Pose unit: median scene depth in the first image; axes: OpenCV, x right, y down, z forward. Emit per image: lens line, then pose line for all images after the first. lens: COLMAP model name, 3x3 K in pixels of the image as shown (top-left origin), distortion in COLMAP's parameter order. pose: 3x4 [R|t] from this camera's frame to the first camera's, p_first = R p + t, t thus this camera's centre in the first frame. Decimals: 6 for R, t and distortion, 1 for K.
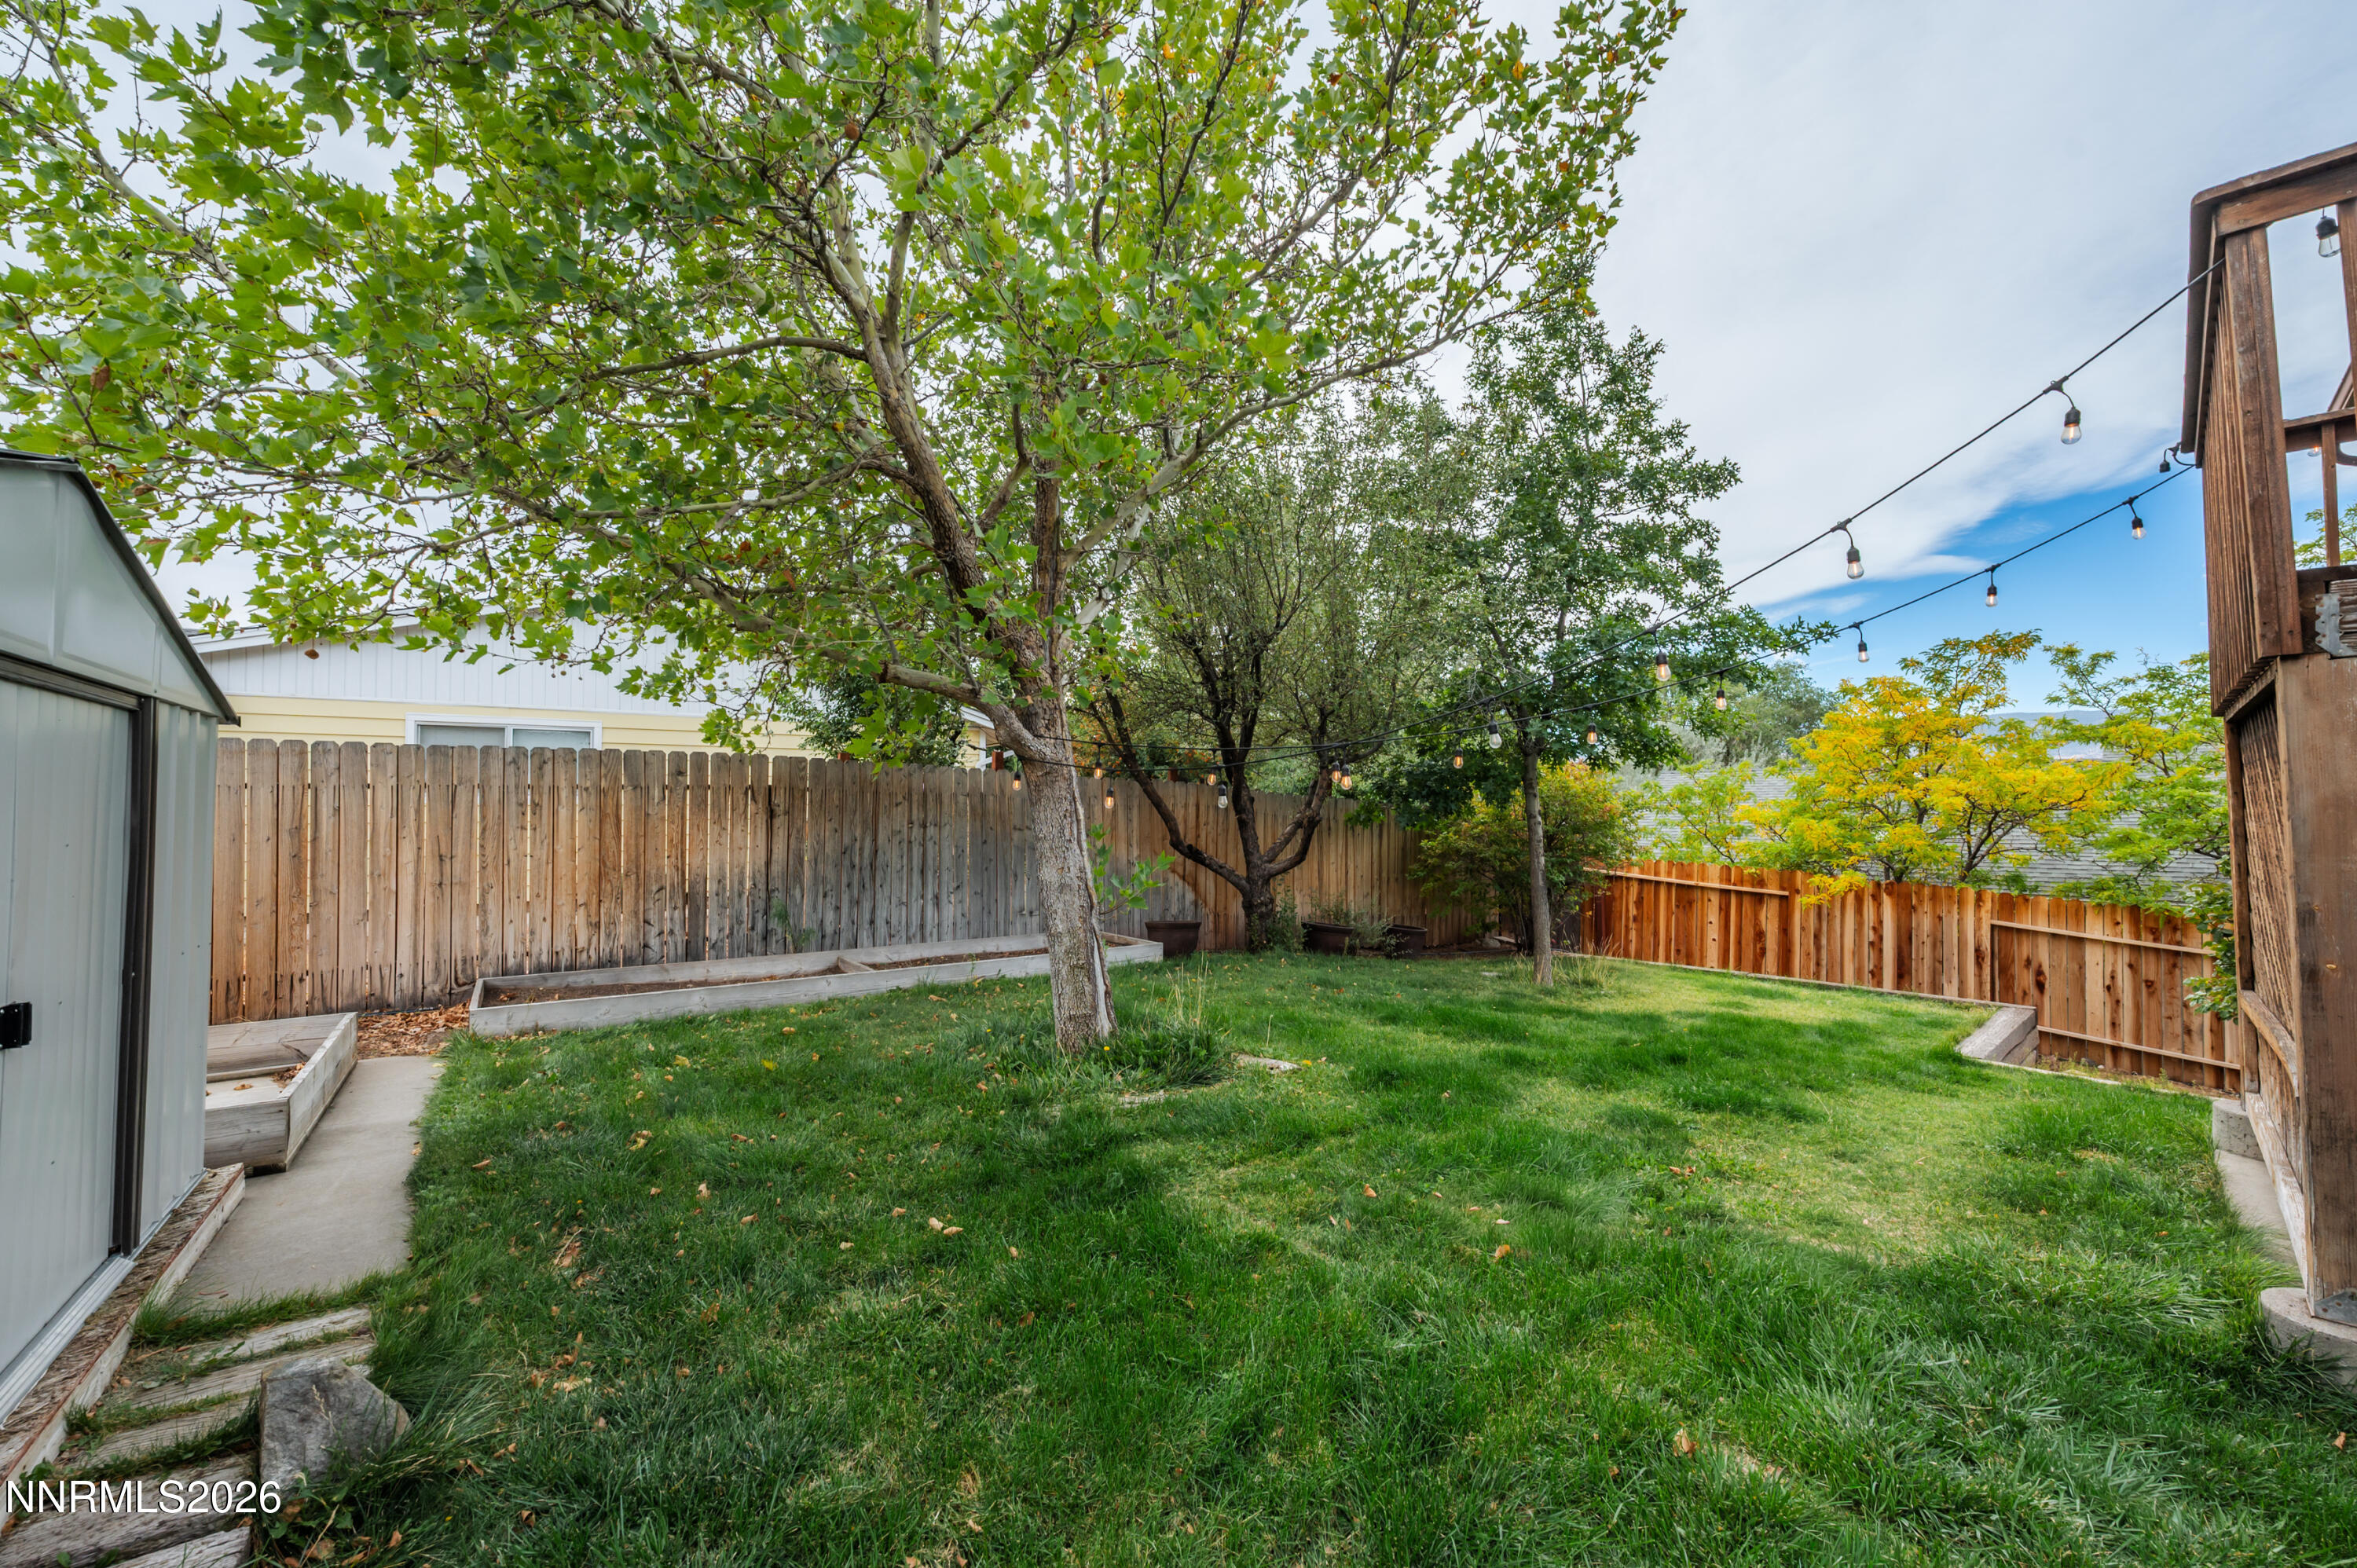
lens RADIAL K [[946.5, 0, 1178.5], [0, 946.5, 784.0], [0, 0, 1]] dist [-0.001438, 0.000273]
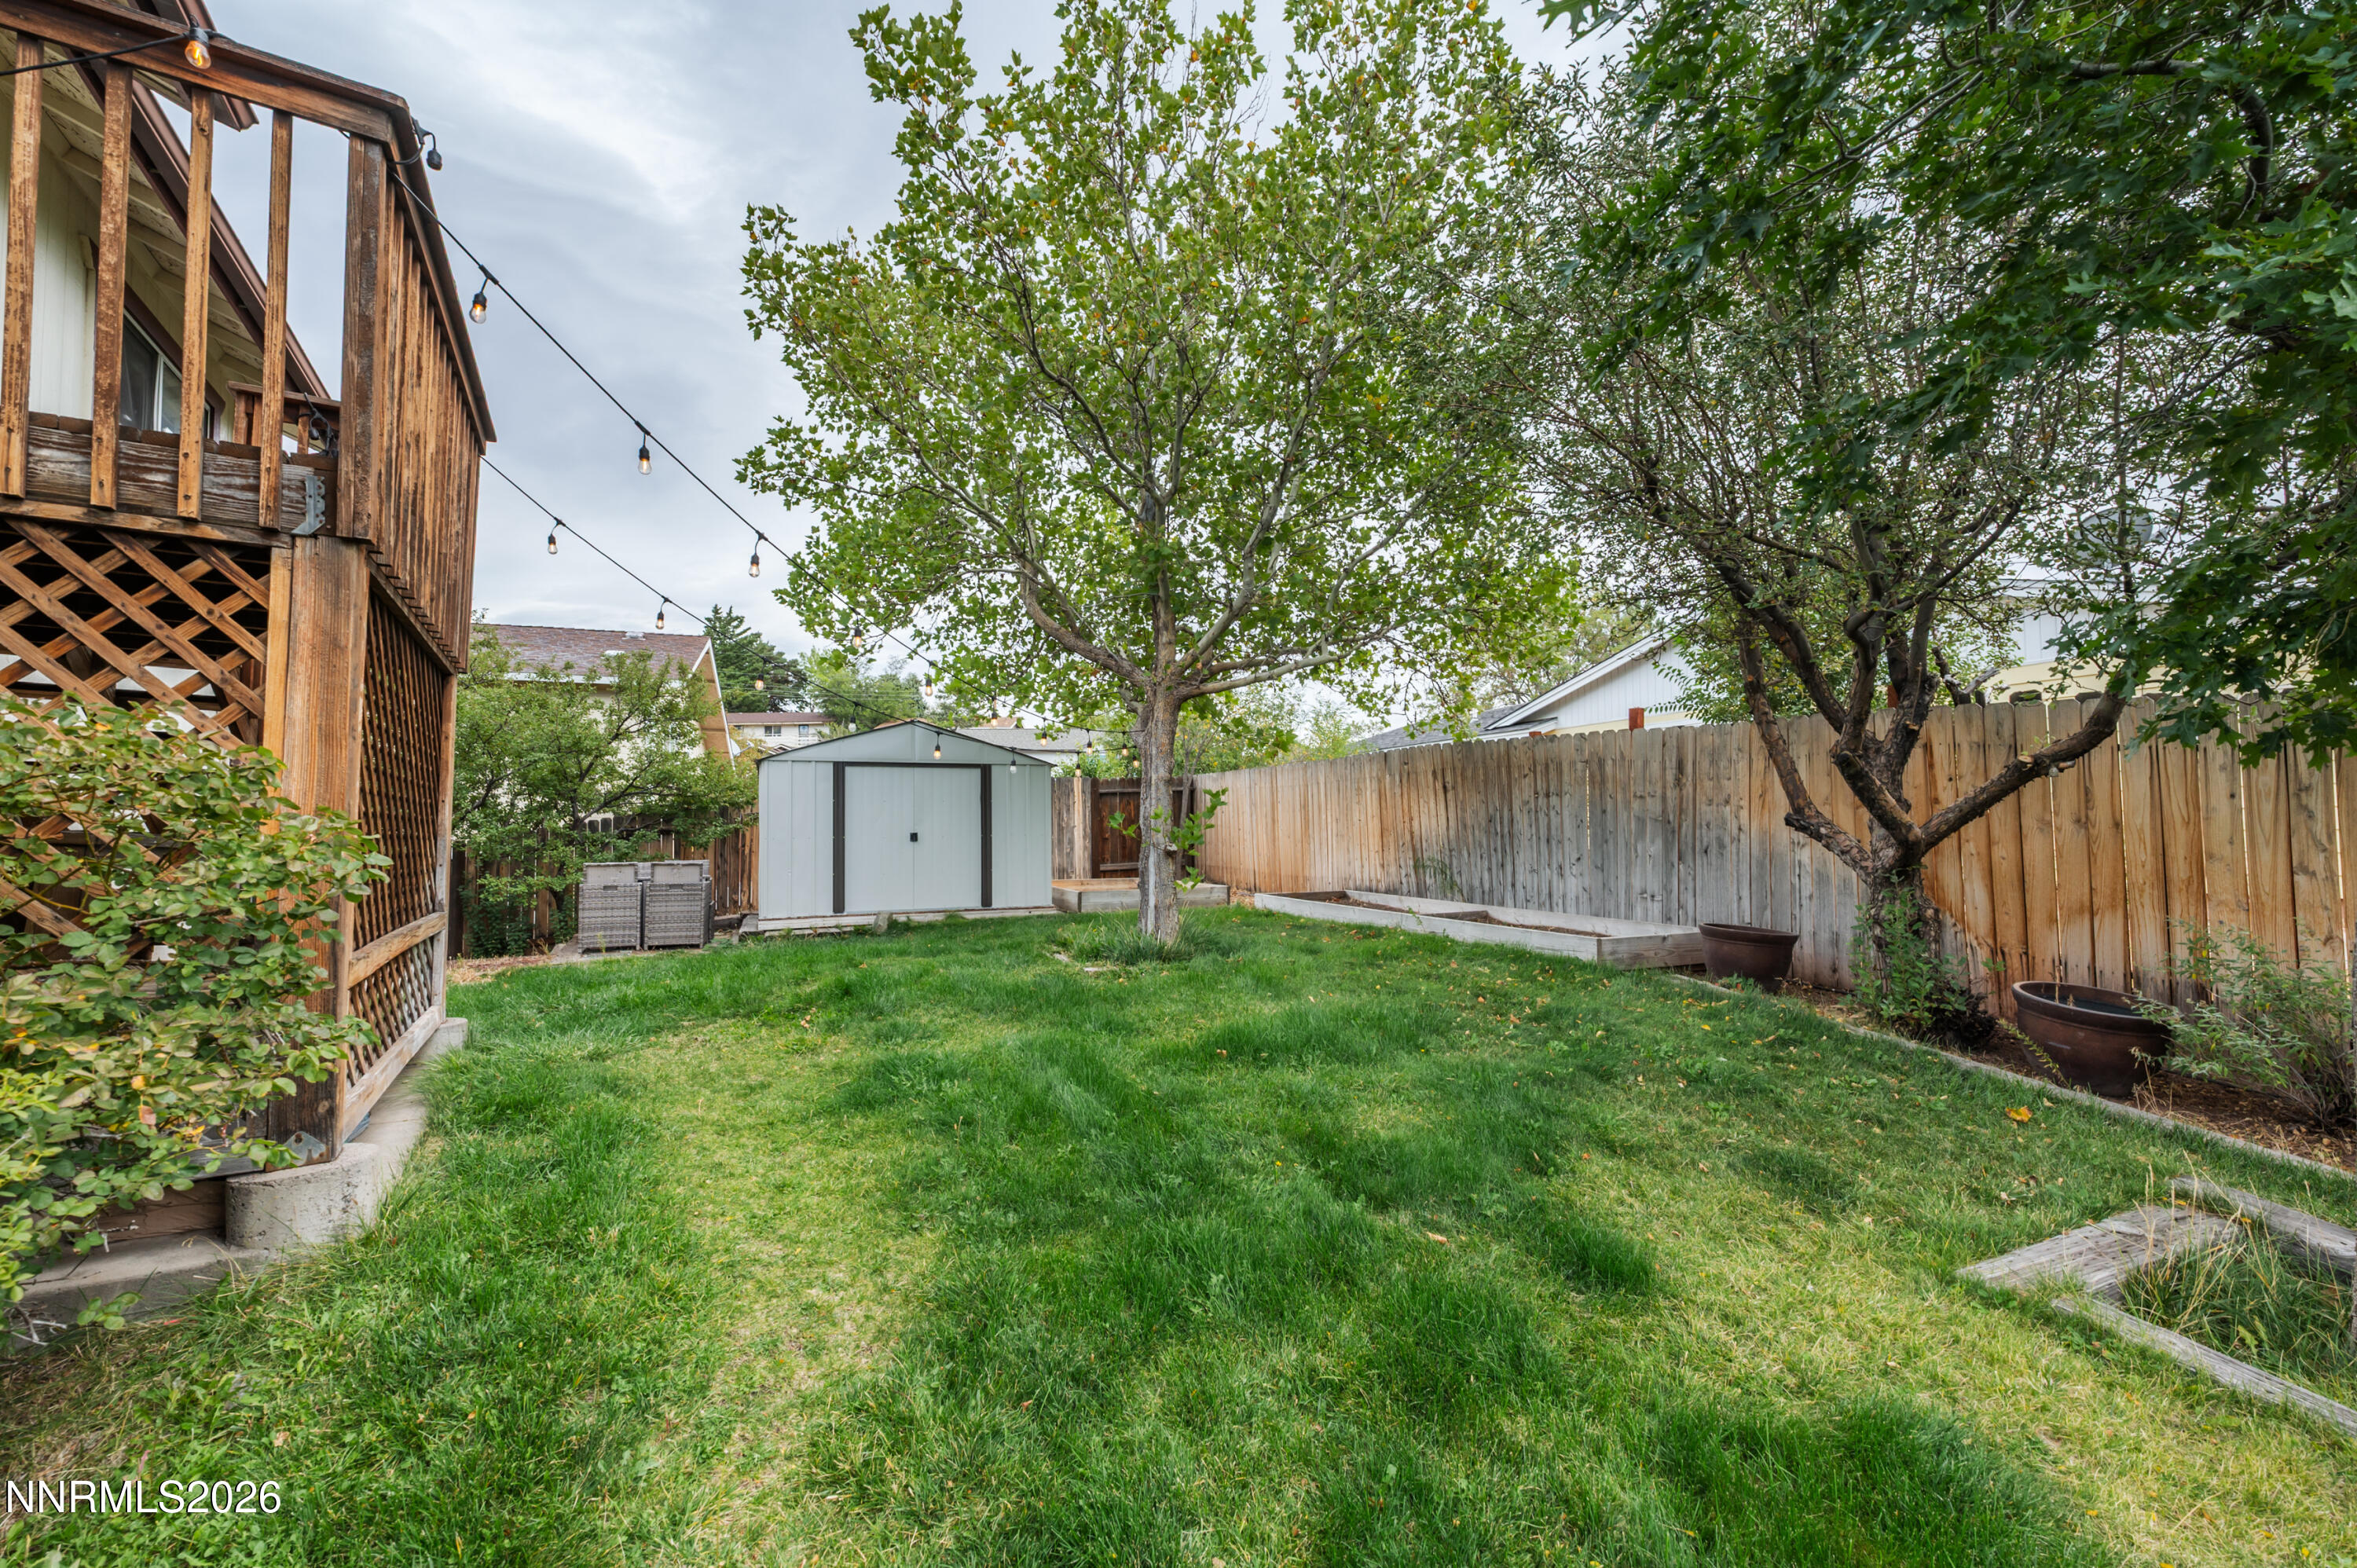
lens RADIAL K [[946.5, 0, 1178.5], [0, 946.5, 784.0], [0, 0, 1]] dist [-0.001438, 0.000273]
pose [[-0.195836, -0.040726, -0.979791, 0.866533], [0.038152, 0.998064, -0.049112, 0.071267], [0.979894, -0.046999, -0.193903, 0.851240]]
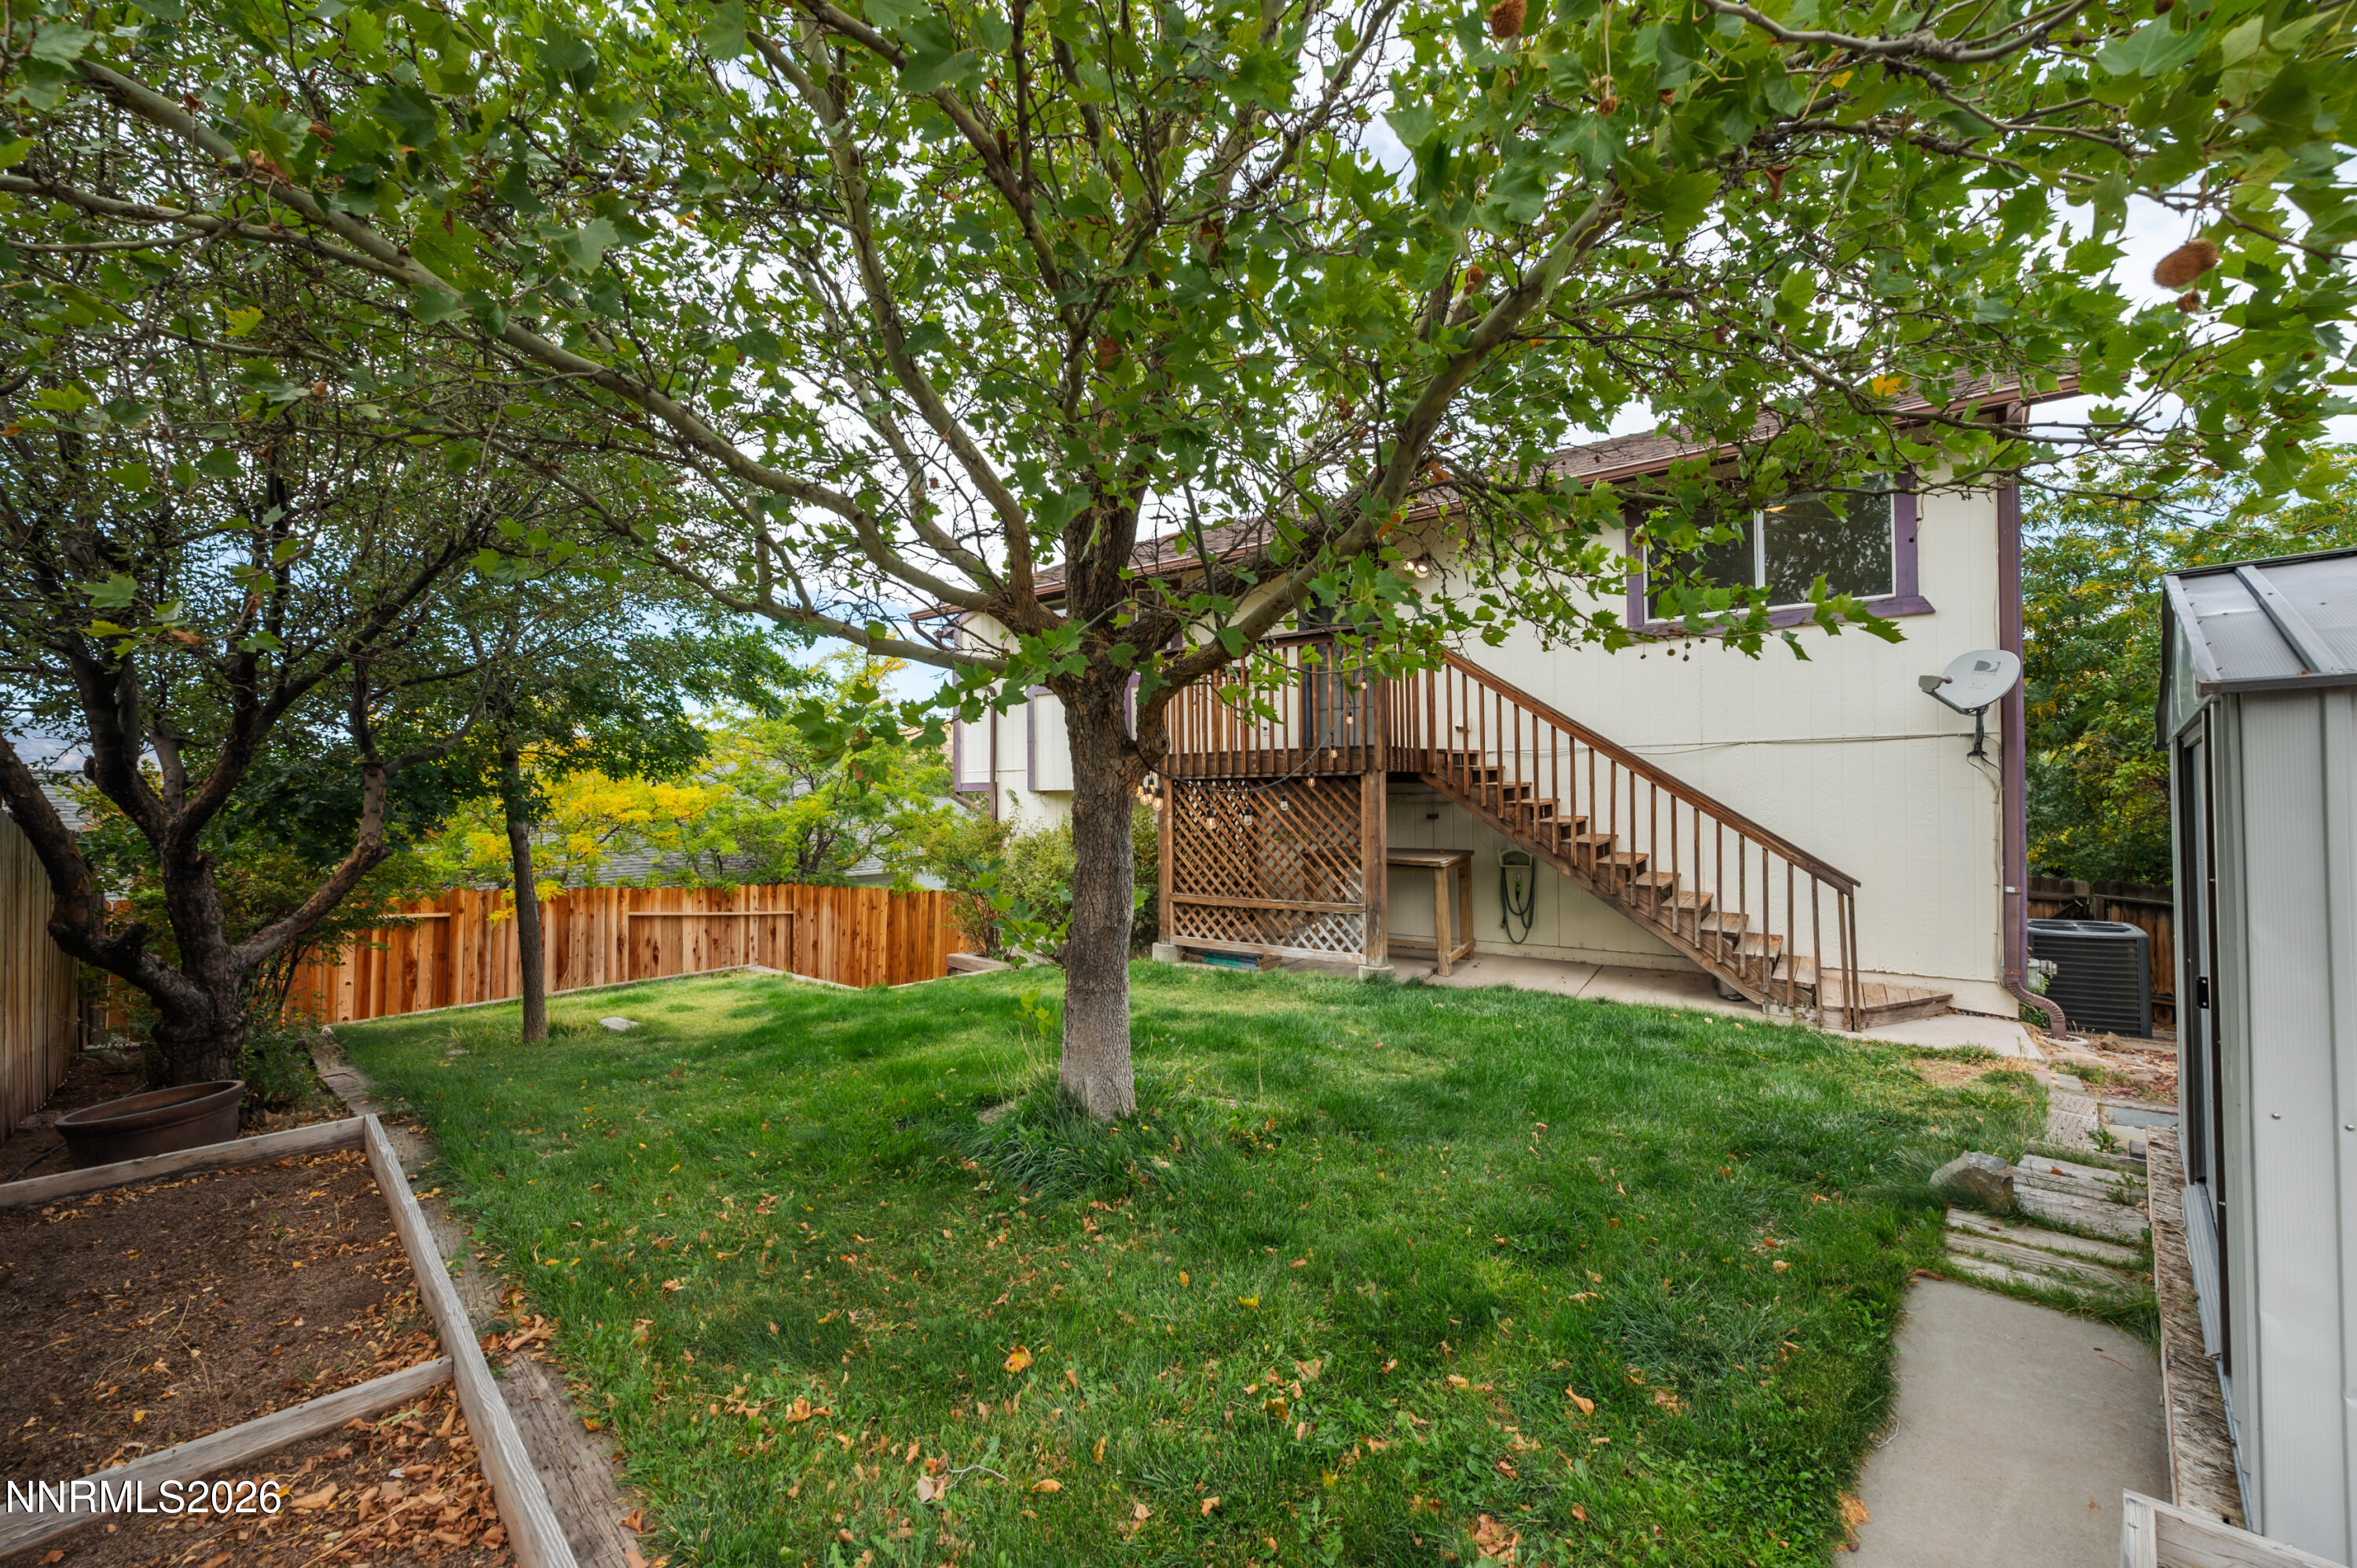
lens RADIAL K [[952.3, 0, 1178.5], [0, 952.3, 784.0], [0, 0, 1]] dist [0.000404, 0.000068]
pose [[-0.167897, 0.022488, 0.985548, -0.576096], [-0.011765, 0.999623, -0.024814, 0.005027], [-0.985734, -0.015761, -0.167569, 0.660383]]
